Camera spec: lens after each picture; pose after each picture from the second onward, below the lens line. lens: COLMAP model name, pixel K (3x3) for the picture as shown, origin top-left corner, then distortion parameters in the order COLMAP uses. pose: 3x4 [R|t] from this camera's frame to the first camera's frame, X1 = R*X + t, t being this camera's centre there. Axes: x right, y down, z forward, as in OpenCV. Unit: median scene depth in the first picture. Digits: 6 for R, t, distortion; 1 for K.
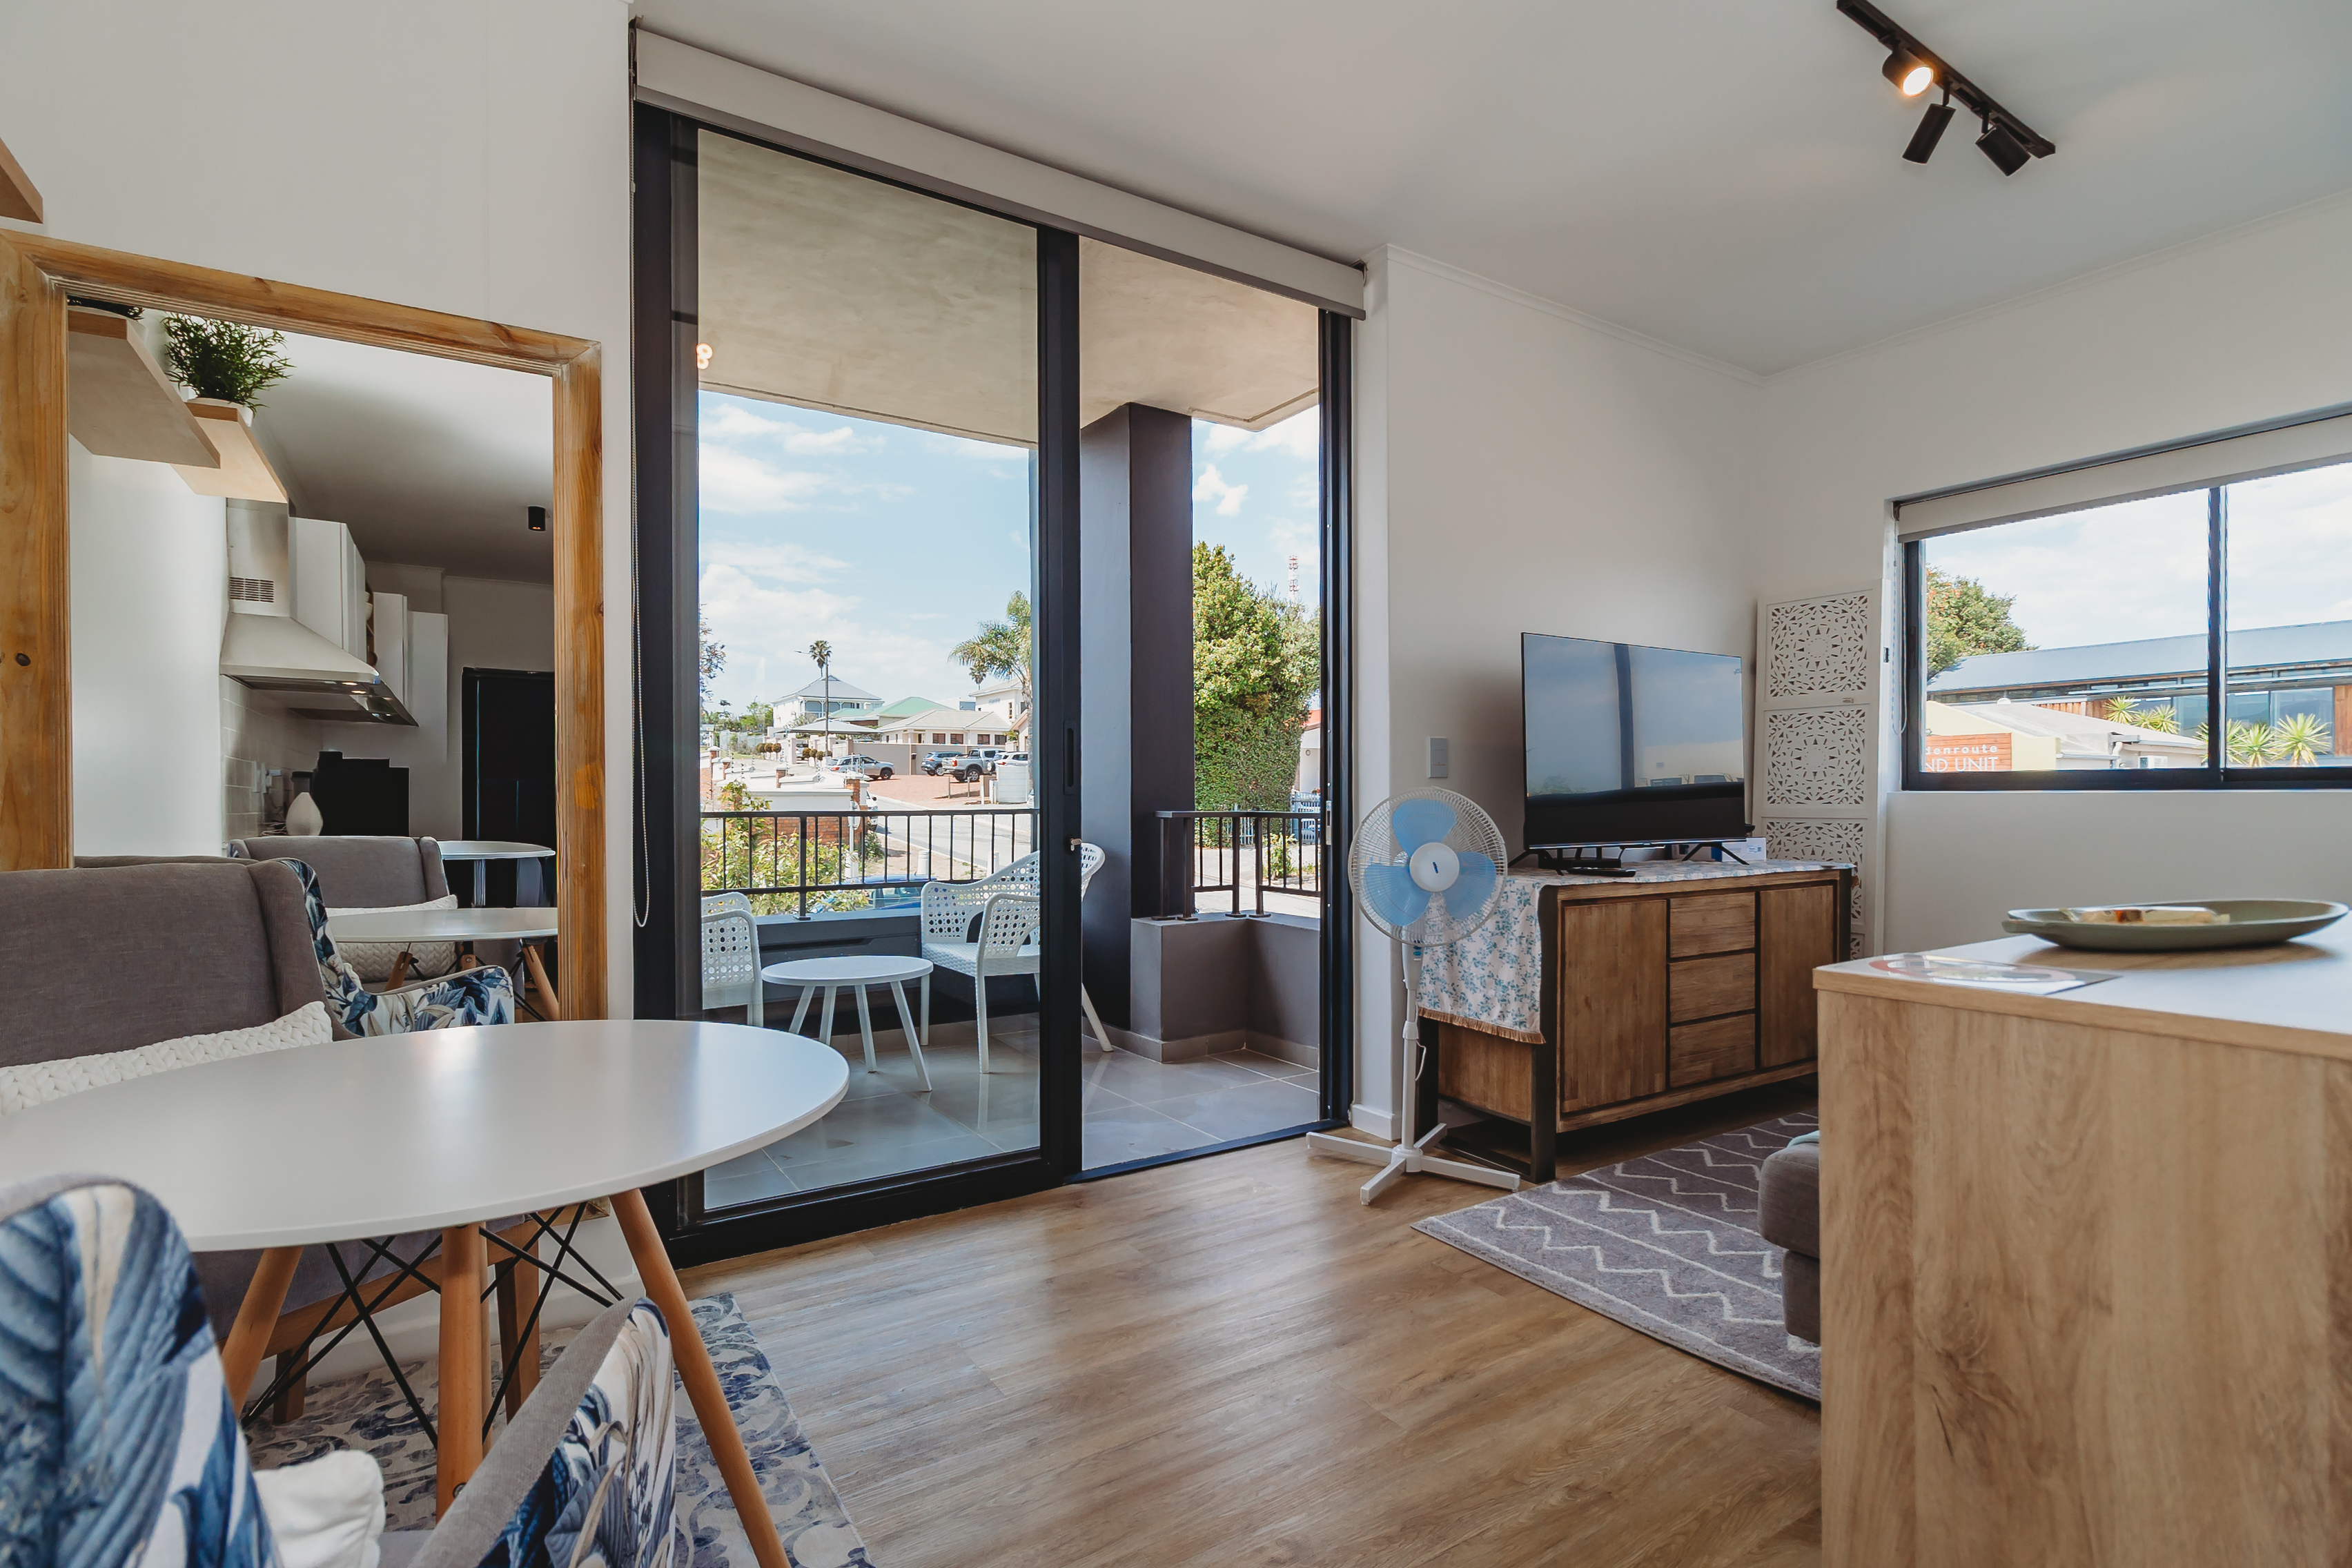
lens RADIAL K [[1095.8, 0, 1233.3], [0, 1095.8, 793.7], [0, 0, 1]] dist [0.000999, -0.000326]
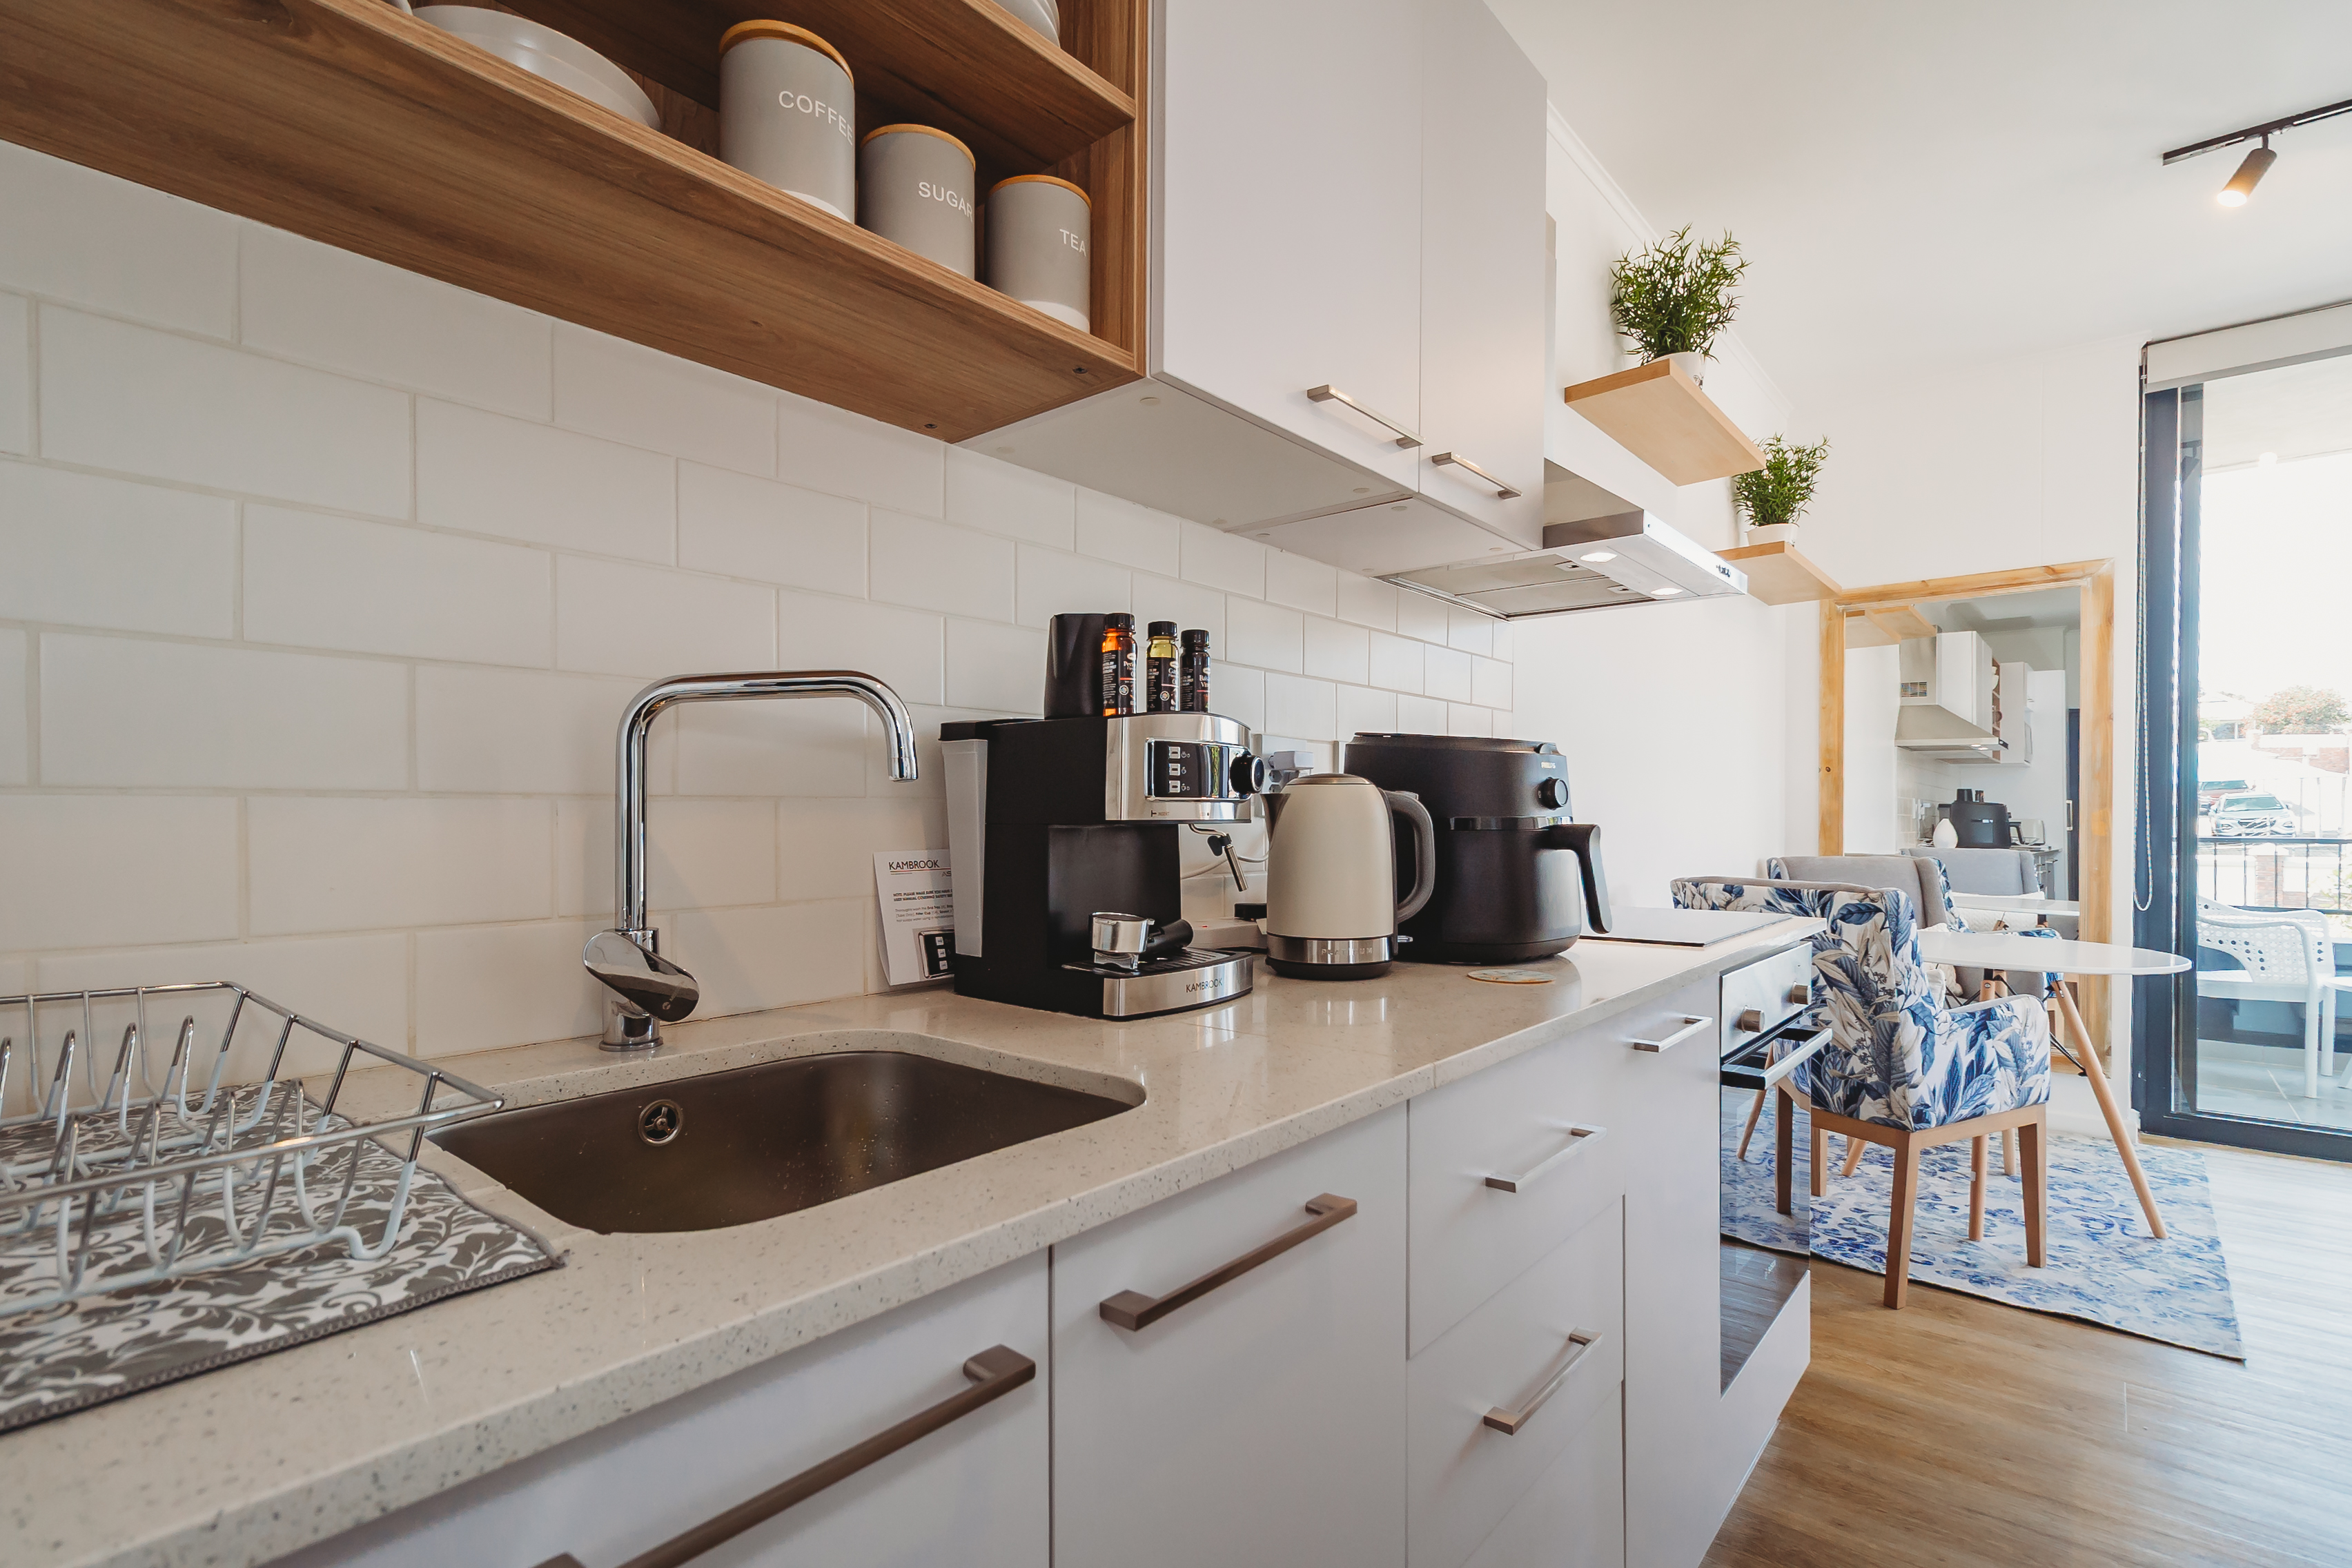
lens RADIAL K [[990.9, 0, 1177.5], [0, 990.9, 837.6], [0, 0, 1]] dist [0.001507, -0.000042]
pose [[0.204395, 0.022159, -0.978638, 0.601286], [0.001639, 0.999735, 0.022979, -0.020080], [0.978887, -0.006301, 0.204304, -0.687980]]
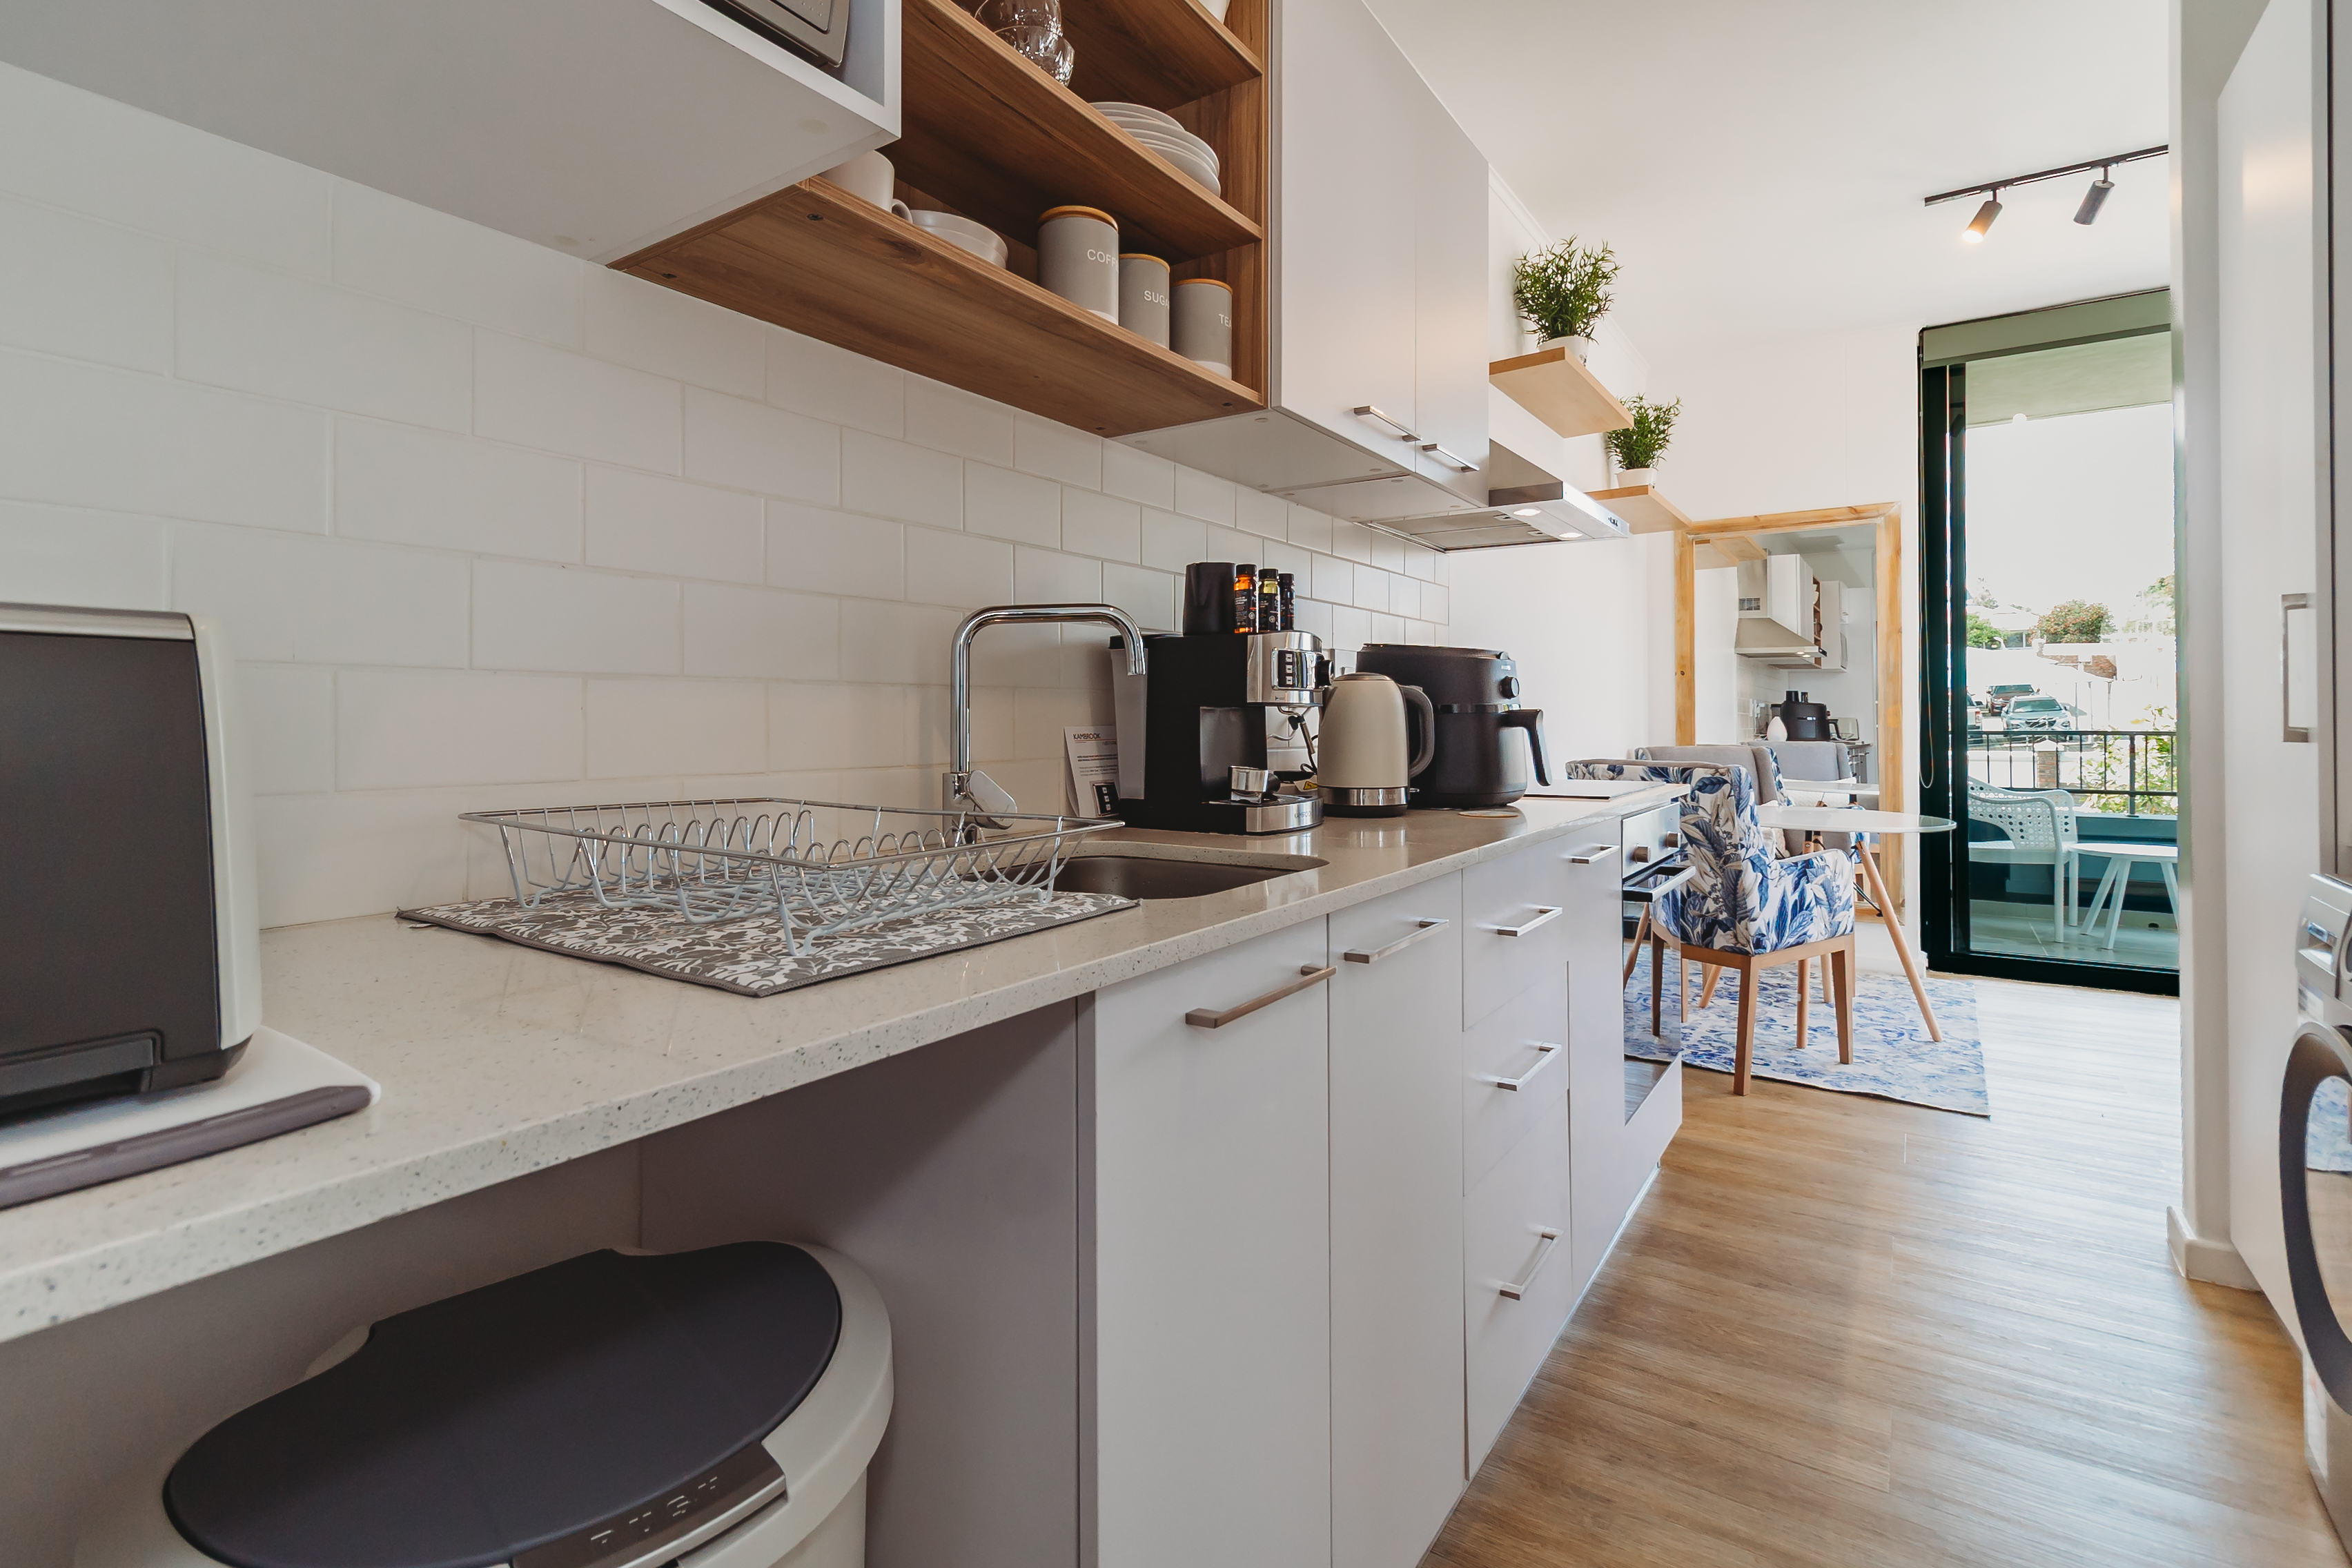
lens RADIAL K [[968.4, 0, 1165.1], [0, 968.4, 726.6], [0, 0, 1]] dist [0.001741, 0.000033]
pose [[0.296020, 0.007644, -0.955151, 0.733818], [0.004524, 0.999946, 0.009405, -0.010357], [0.955171, -0.007105, 0.295969, -0.836625]]
